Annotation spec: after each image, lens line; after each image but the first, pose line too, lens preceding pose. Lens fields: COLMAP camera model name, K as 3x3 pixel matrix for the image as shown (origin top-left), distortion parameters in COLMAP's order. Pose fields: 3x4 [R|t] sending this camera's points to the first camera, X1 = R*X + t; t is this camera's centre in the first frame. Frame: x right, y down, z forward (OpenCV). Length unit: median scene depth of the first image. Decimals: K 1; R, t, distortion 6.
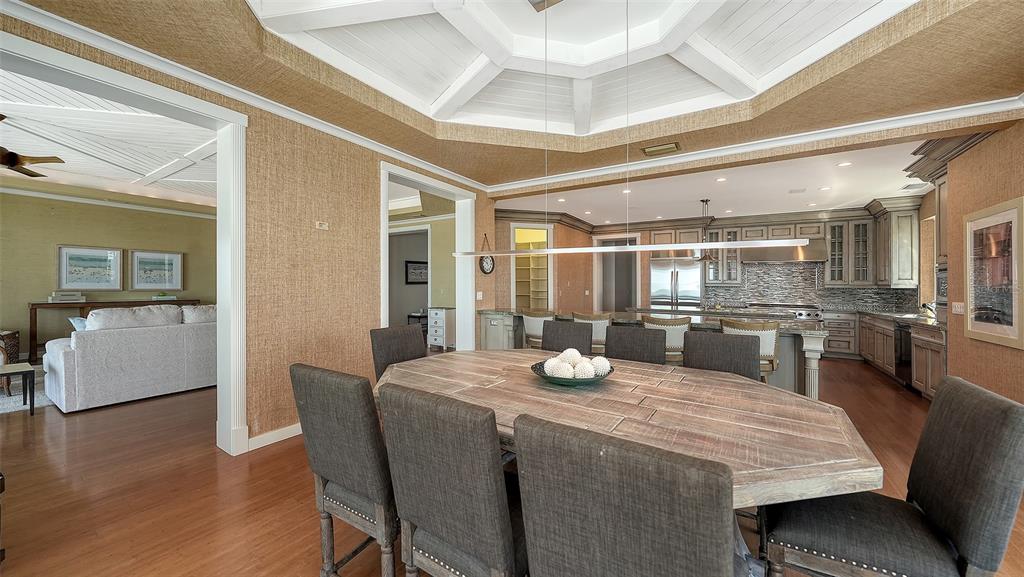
lens RADIAL K [[375.1, 0, 513.4], [0, 375.1, 290.7], [0, 0, 1]] dist [-0.000839, -0.000043]
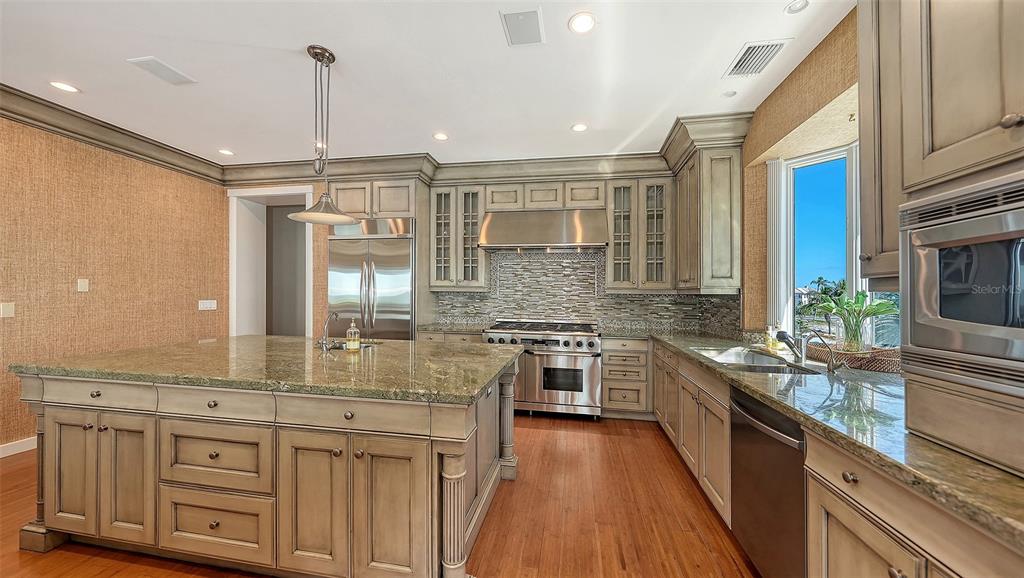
lens RADIAL K [[341.6, 0, 518.7], [0, 341.6, 302.8], [0, 0, 1]] dist [0.000041, -0.000065]
pose [[0.929440, -0.009375, 0.368854, 0.521636], [0.003943, 0.999872, 0.015478, -0.002774], [-0.368952, -0.012931, 0.929359, 0.570725]]
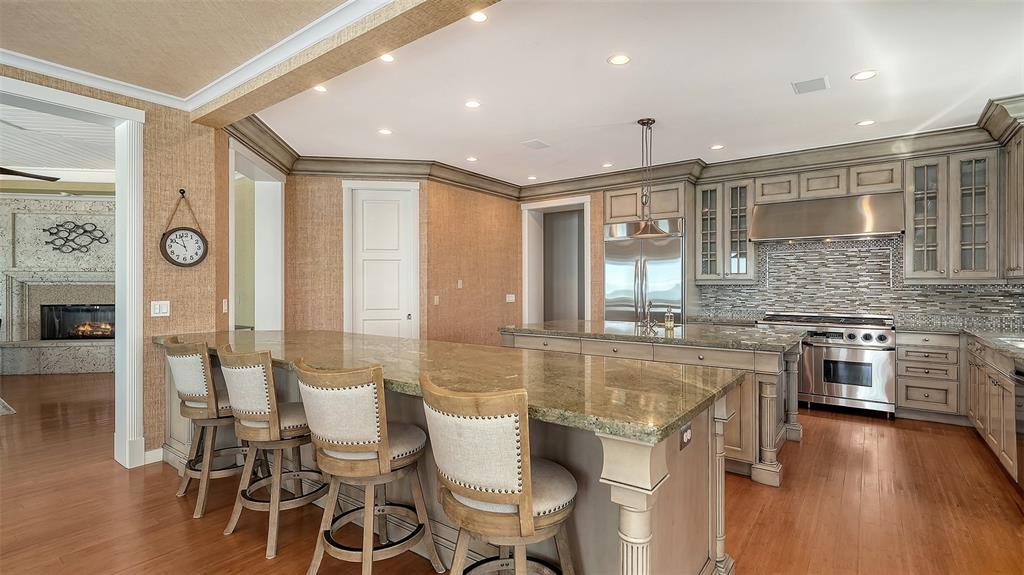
lens RADIAL K [[482.7, 0, 526.7], [0, 482.7, 297.9], [0, 0, 1]] dist [0.000018, 0.003027]
pose [[0.996818, -0.010130, -0.079066, 0.364923], [0.010811, 0.999908, 0.008191, -0.000975], [0.078976, -0.009019, 0.996836, 0.288094]]
